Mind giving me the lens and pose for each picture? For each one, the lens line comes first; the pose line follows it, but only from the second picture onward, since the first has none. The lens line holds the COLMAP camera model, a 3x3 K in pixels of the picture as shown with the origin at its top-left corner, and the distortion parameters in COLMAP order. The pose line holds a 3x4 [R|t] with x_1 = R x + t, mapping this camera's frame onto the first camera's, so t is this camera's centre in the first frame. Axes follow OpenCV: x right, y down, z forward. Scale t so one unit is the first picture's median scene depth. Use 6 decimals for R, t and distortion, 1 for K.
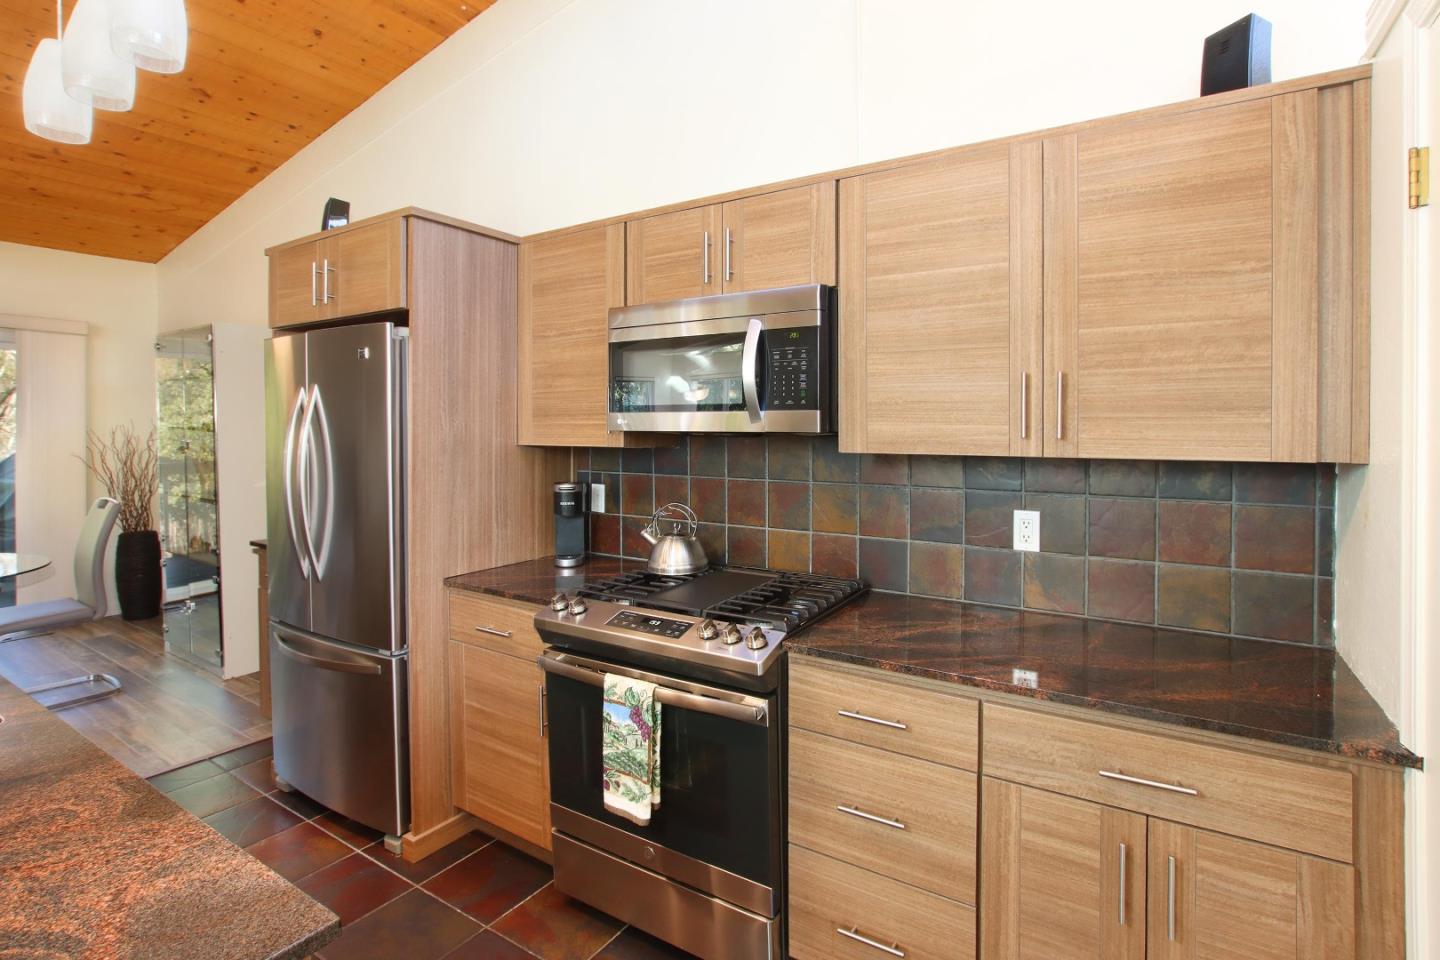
lens RADIAL K [[690.0, 0, 773.0], [0, 690.0, 449.4], [0, 0, 1]] dist [-0.031223, 0.002511]
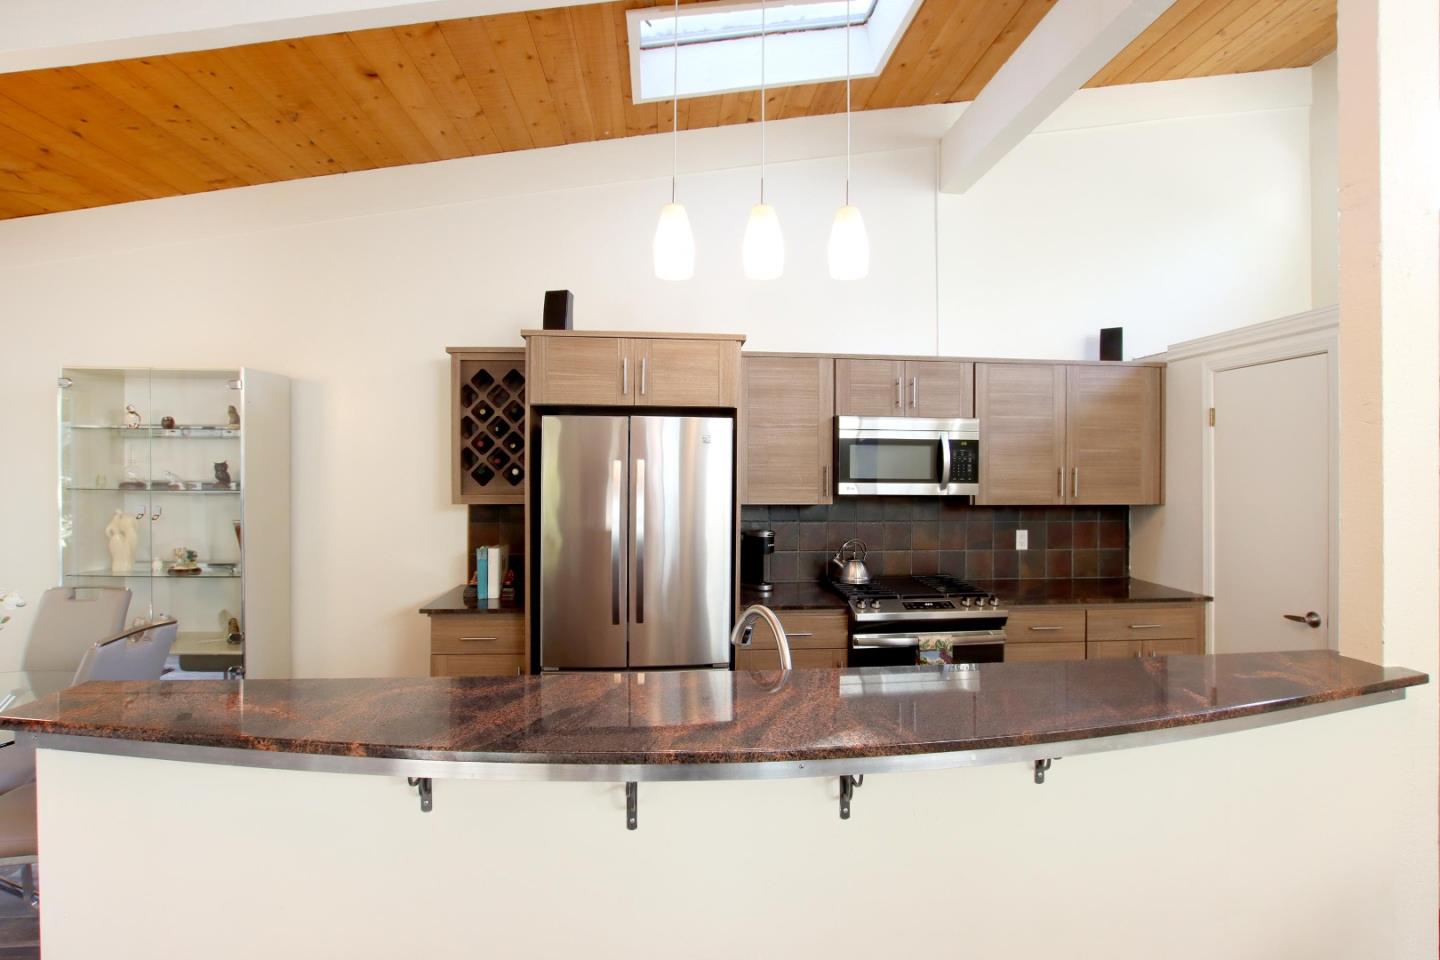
lens RADIAL K [[690.0, 0, 728.8], [0, 690.0, 469.0], [0, 0, 1]] dist [-0.031223, 0.002511]
pose [[0.790468, -0.000132, 0.612503, -1.633775], [0.012533, 0.999794, -0.015960, -0.073965], [-0.612375, 0.020292, 0.790307, -0.090357]]
